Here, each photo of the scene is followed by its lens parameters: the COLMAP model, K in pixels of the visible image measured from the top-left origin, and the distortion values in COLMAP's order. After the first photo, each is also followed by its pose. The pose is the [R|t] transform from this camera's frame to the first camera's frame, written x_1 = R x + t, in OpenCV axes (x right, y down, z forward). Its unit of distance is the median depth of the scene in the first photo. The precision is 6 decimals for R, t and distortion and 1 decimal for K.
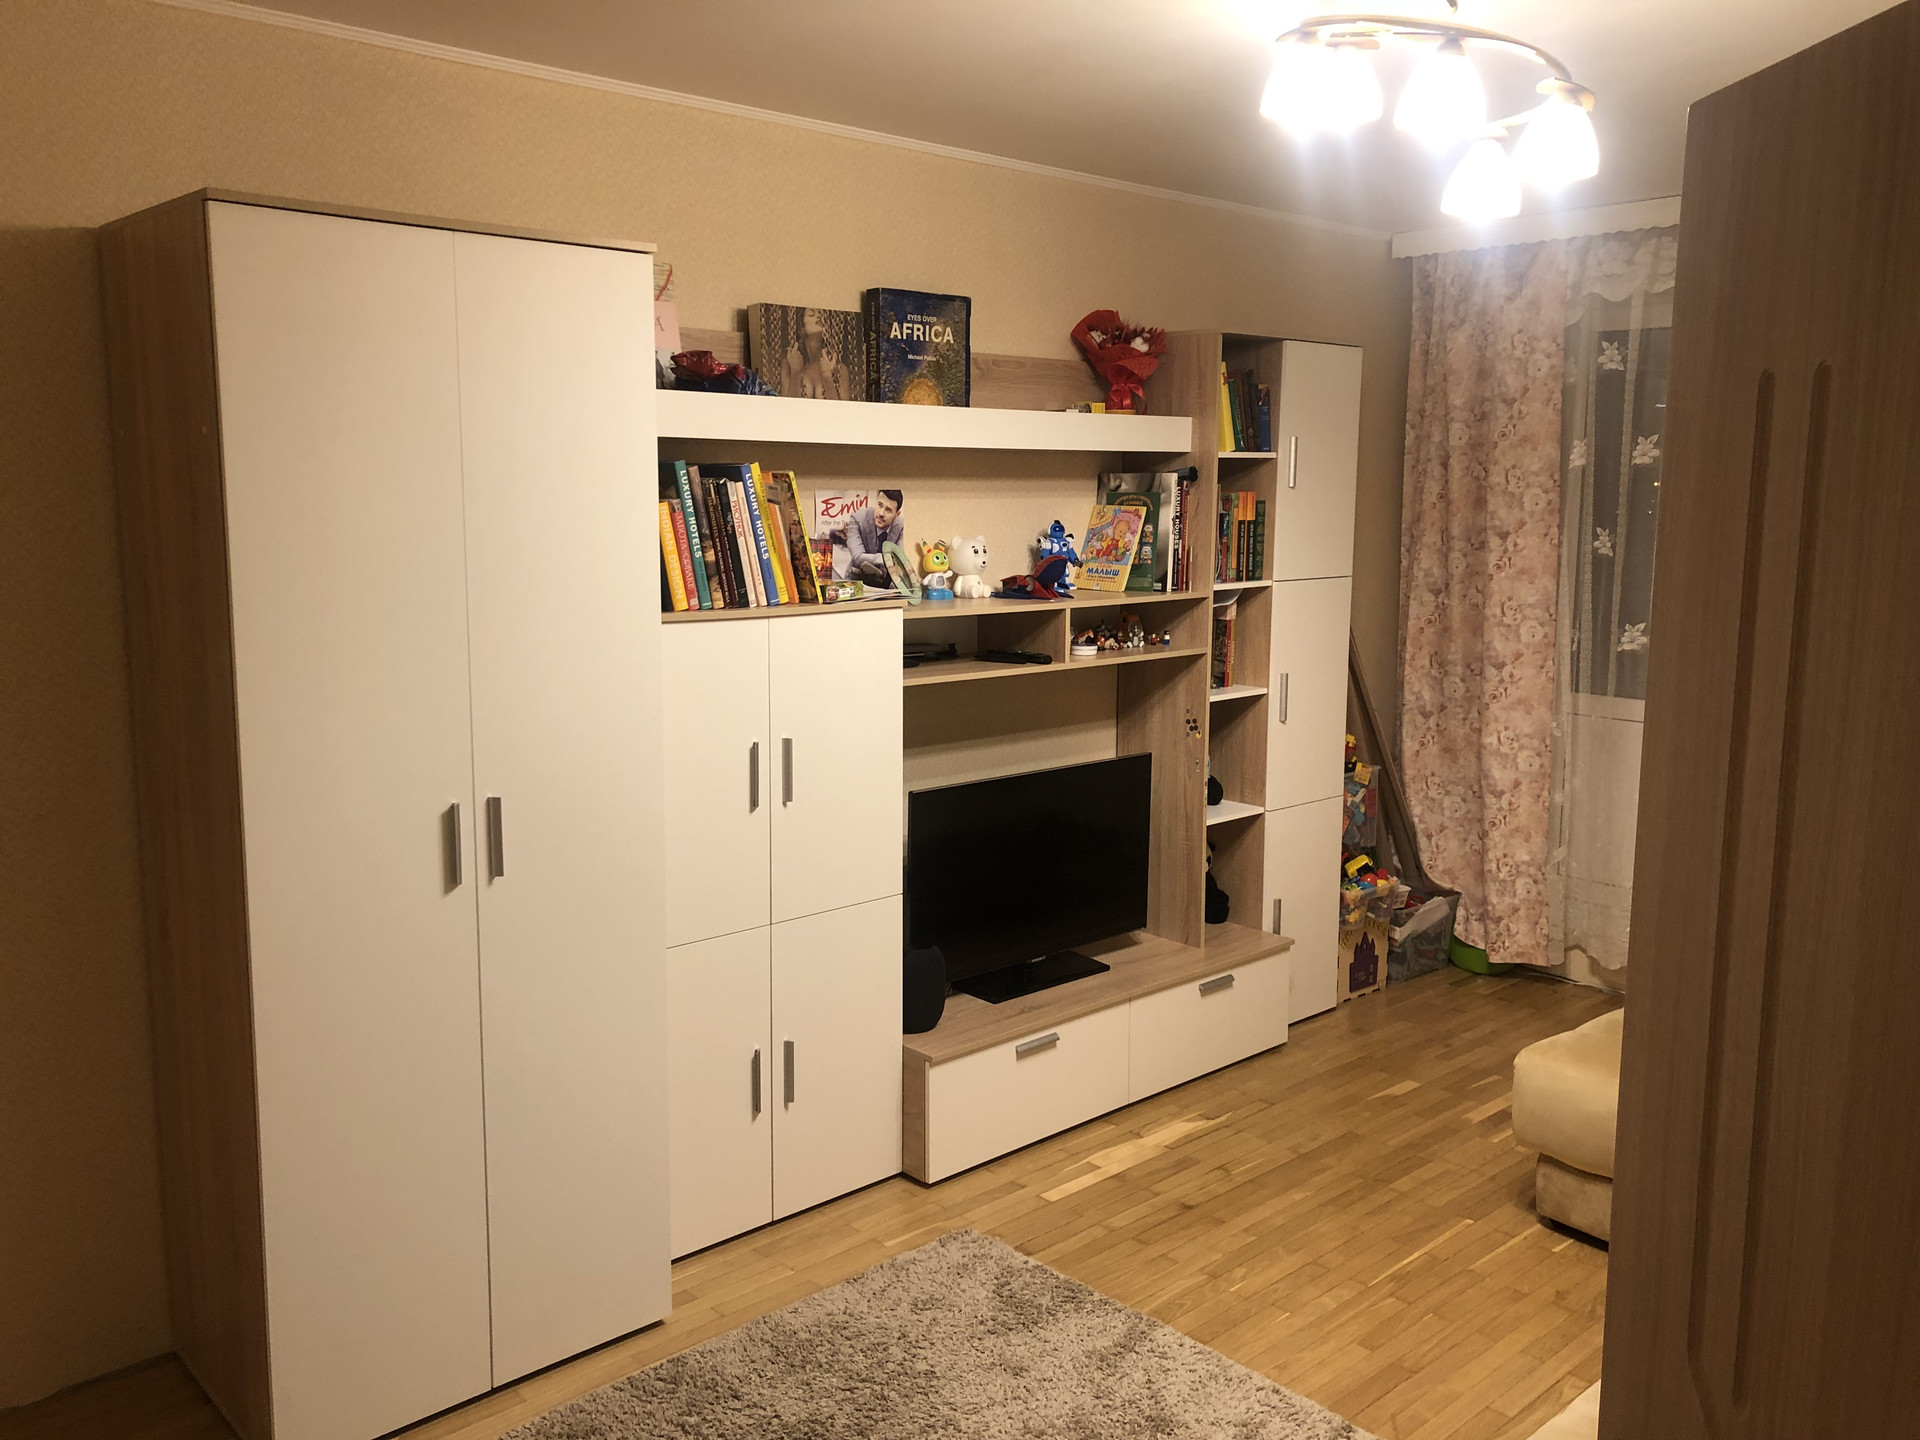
lens RADIAL K [[1563.2, 0, 965.1], [0, 1563.2, 724.5], [0, 0, 1]] dist [0.025103, 0.000558]
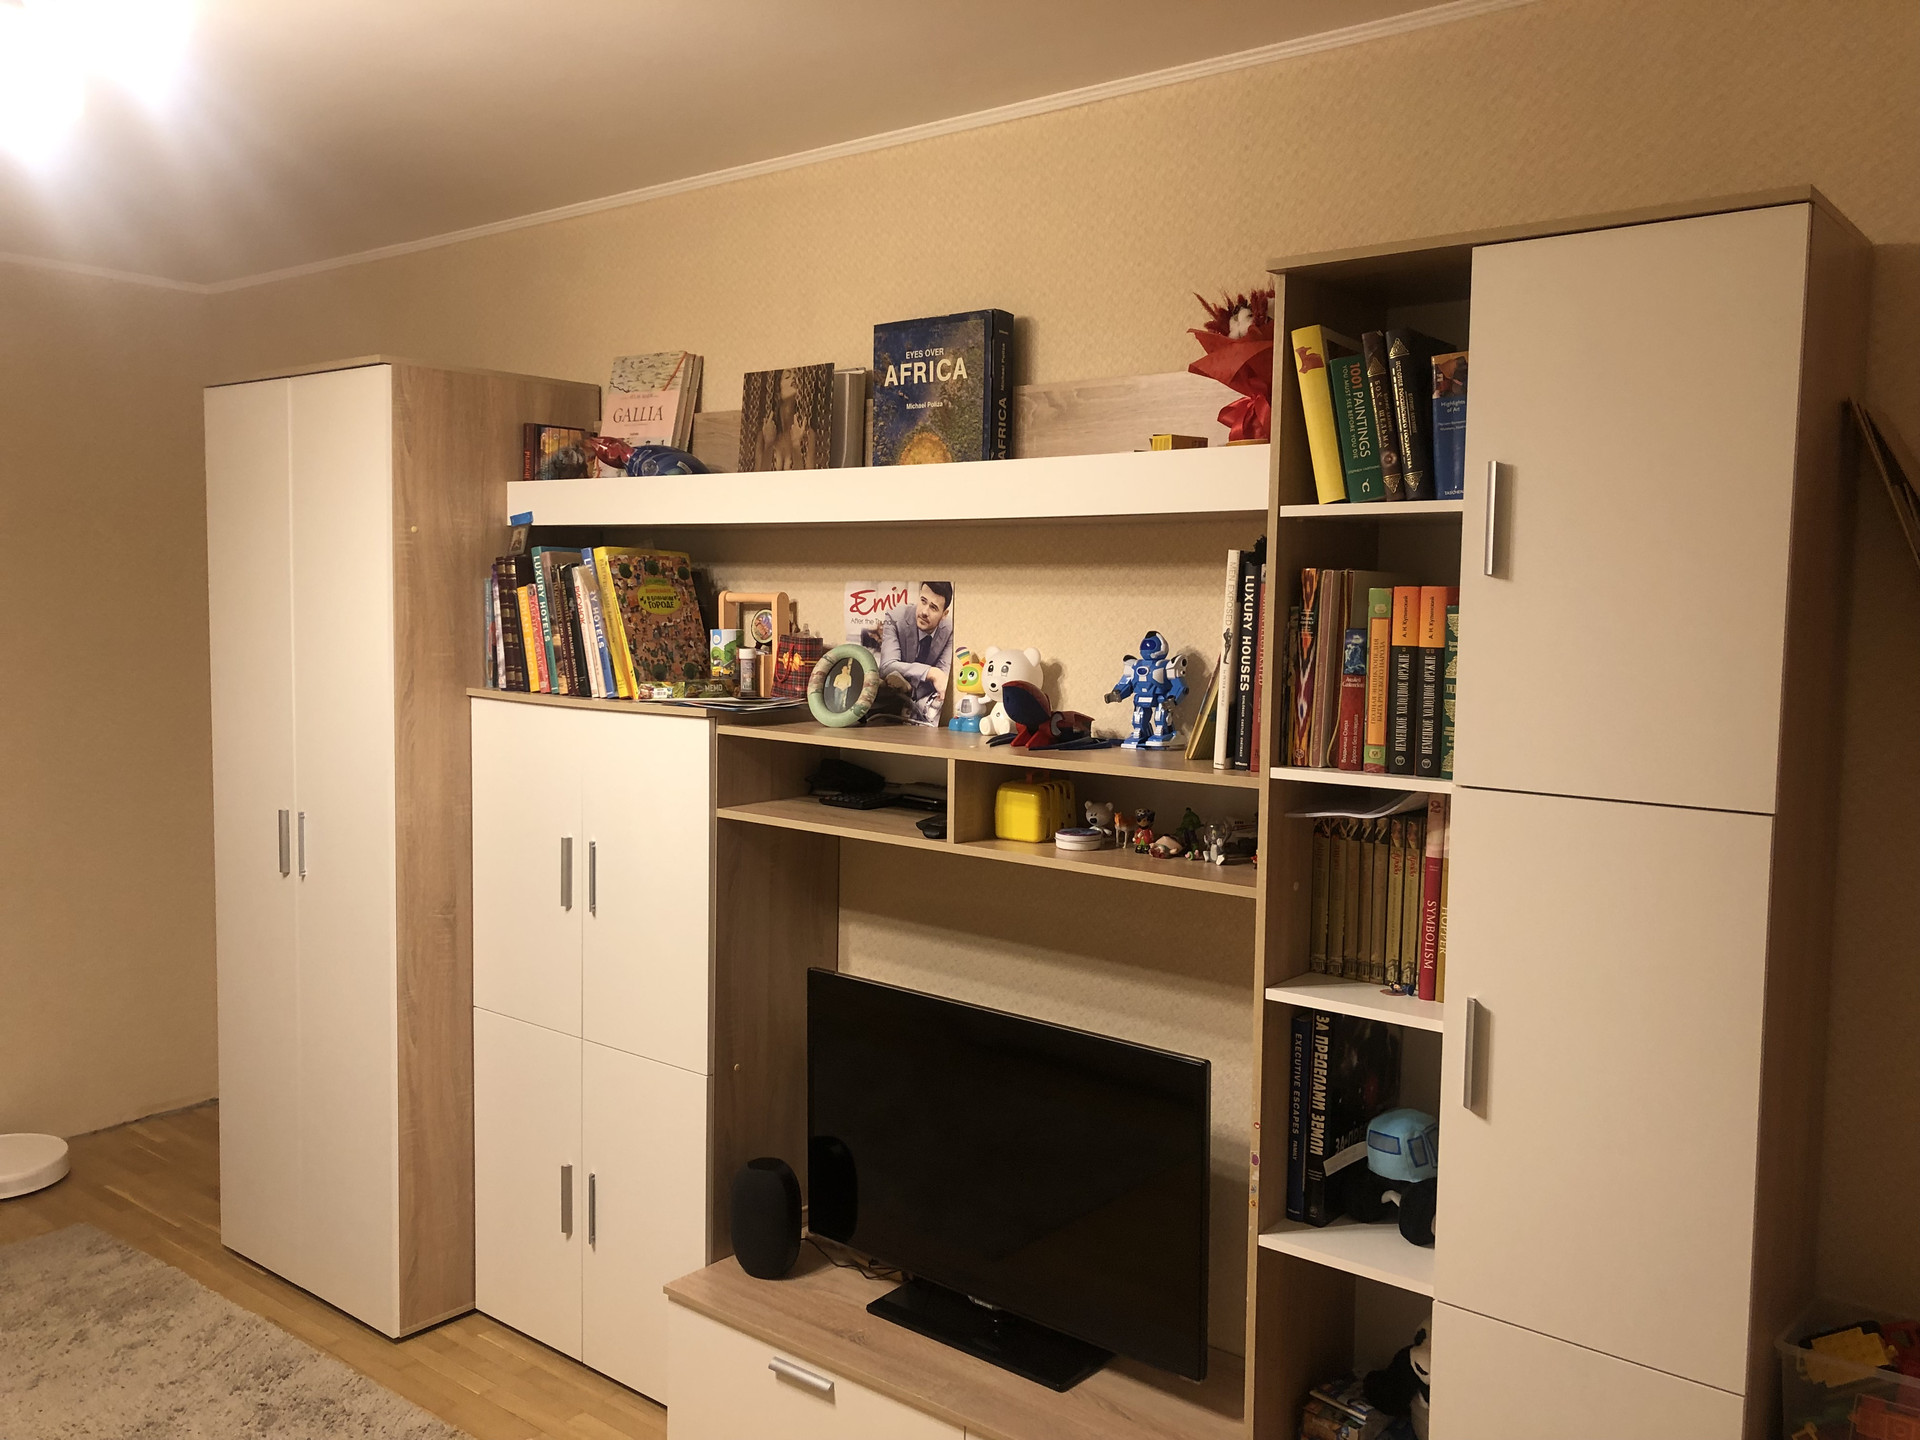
lens RADIAL K [[1563.2, 0, 965.5], [0, 1563.2, 712.0], [0, 0, 1]] dist [0.025103, 0.000558]
pose [[0.143121, 0.070916, -0.987161, 0.727039], [-0.167443, 0.984786, 0.046469, -0.128838], [0.975438, 0.158643, 0.152818, 0.933865]]
